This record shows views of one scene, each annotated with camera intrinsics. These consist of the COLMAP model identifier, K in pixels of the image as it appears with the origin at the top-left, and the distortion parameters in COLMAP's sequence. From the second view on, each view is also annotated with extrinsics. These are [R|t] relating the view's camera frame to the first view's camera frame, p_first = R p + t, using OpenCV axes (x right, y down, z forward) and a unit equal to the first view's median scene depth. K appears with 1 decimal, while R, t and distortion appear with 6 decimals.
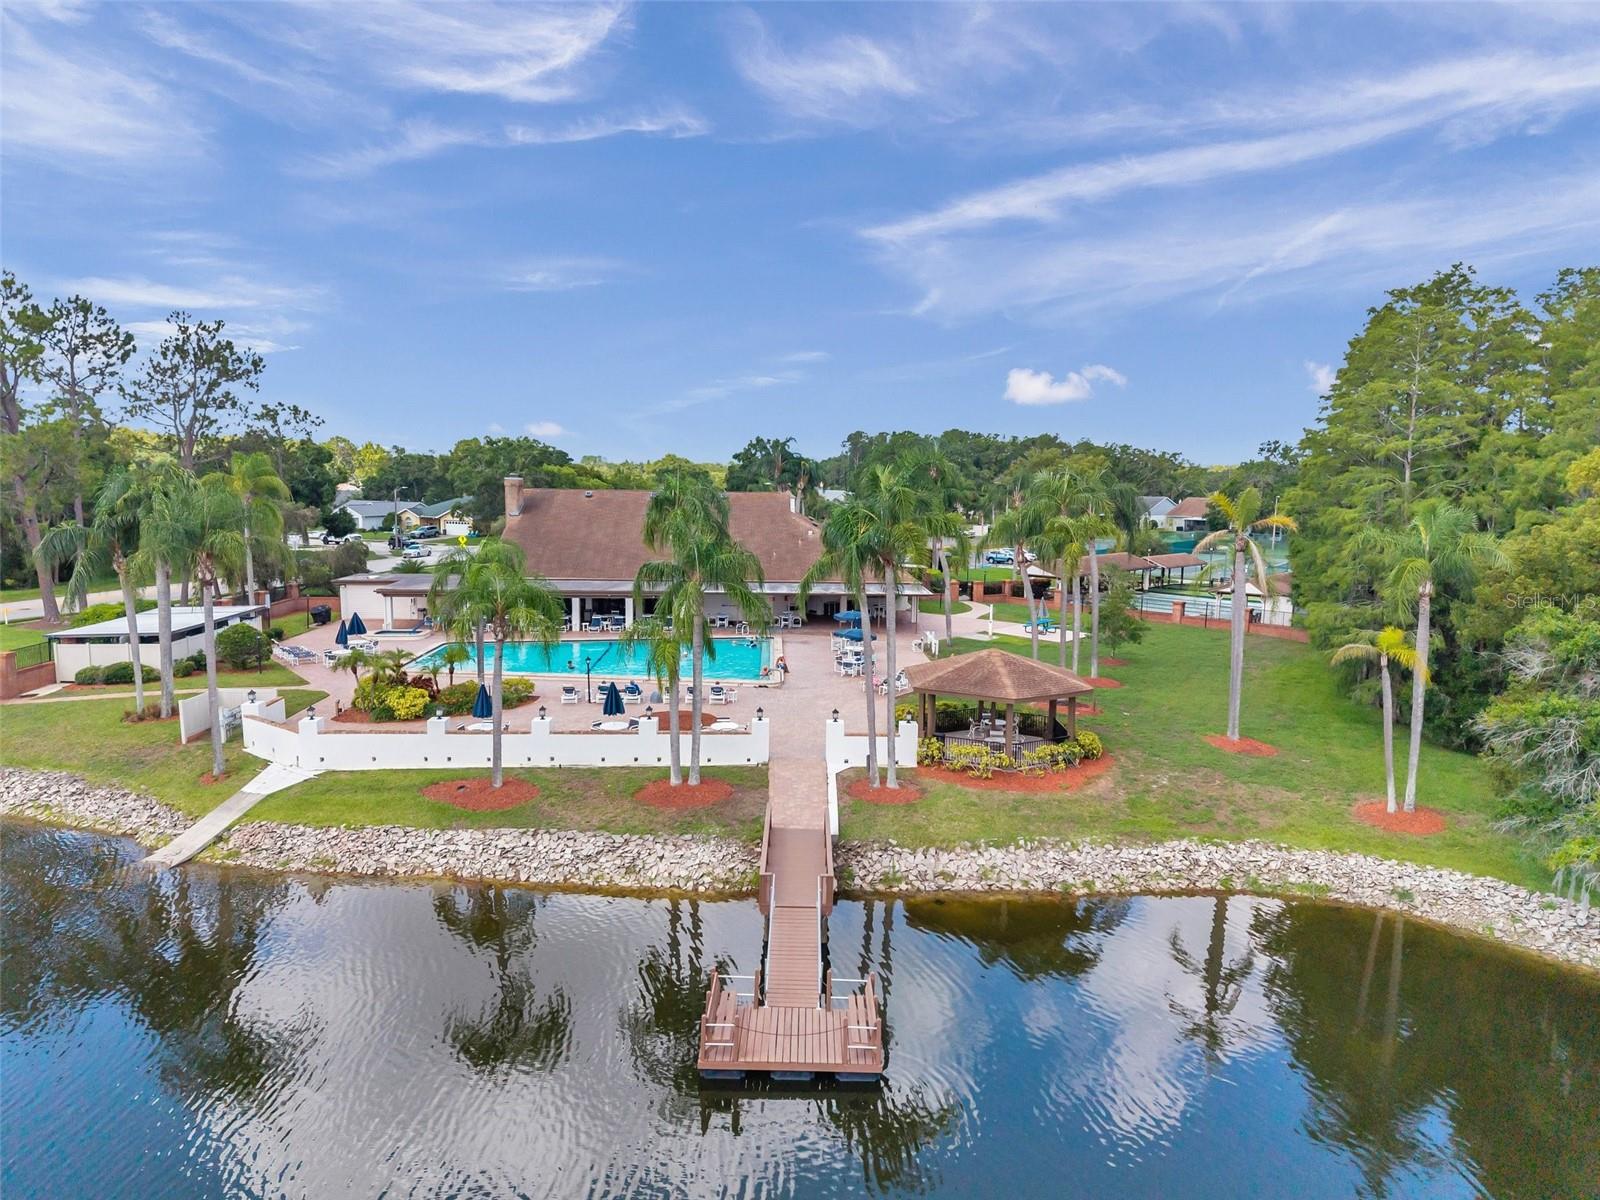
lens RADIAL K [[1127.6, 0, 799.7], [0, 1127.6, 600.1], [0, 0, 1]] dist [-0.004401, -0.000894]
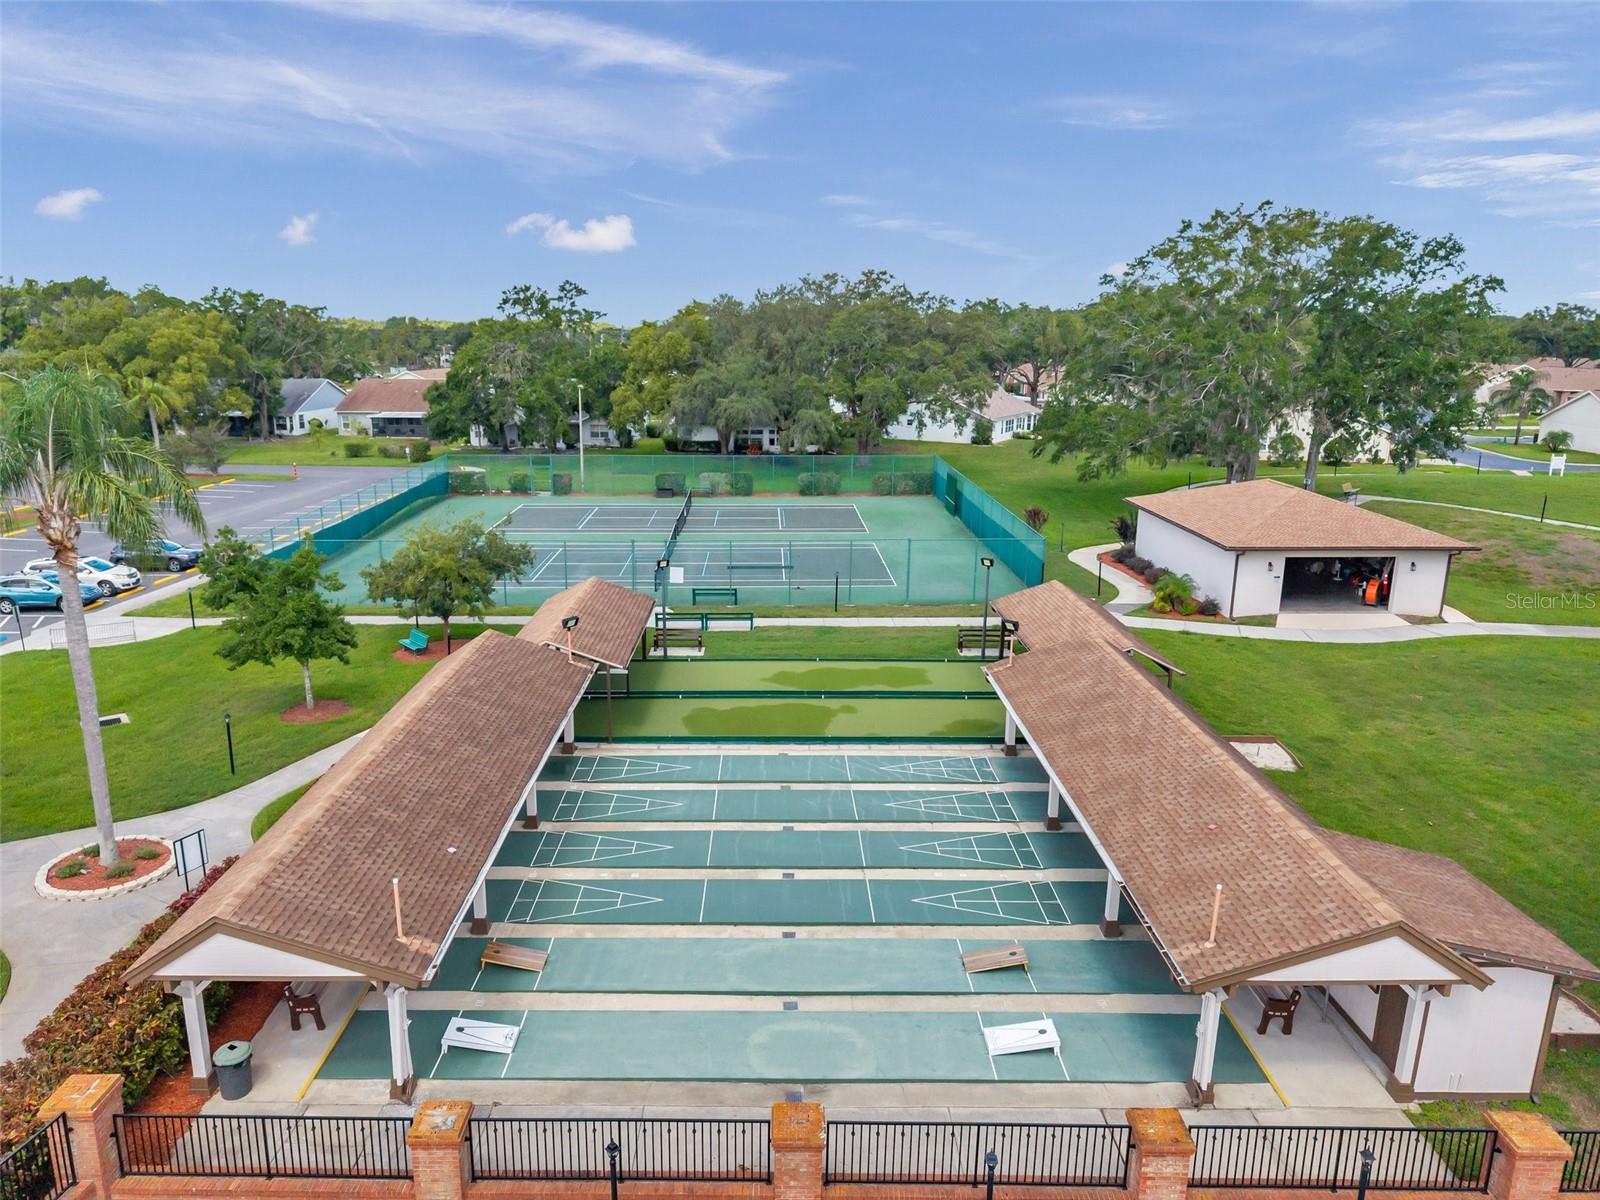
lens RADIAL K [[1127.6, 0, 795.7], [0, 1127.6, 601.2], [0, 0, 1]] dist [-0.004401, -0.000894]
pose [[0.723179, -0.169103, 0.669639, 0.075762], [0.084288, 0.983925, 0.157442, -0.047914], [-0.685498, -0.057416, 0.725807, 0.371457]]
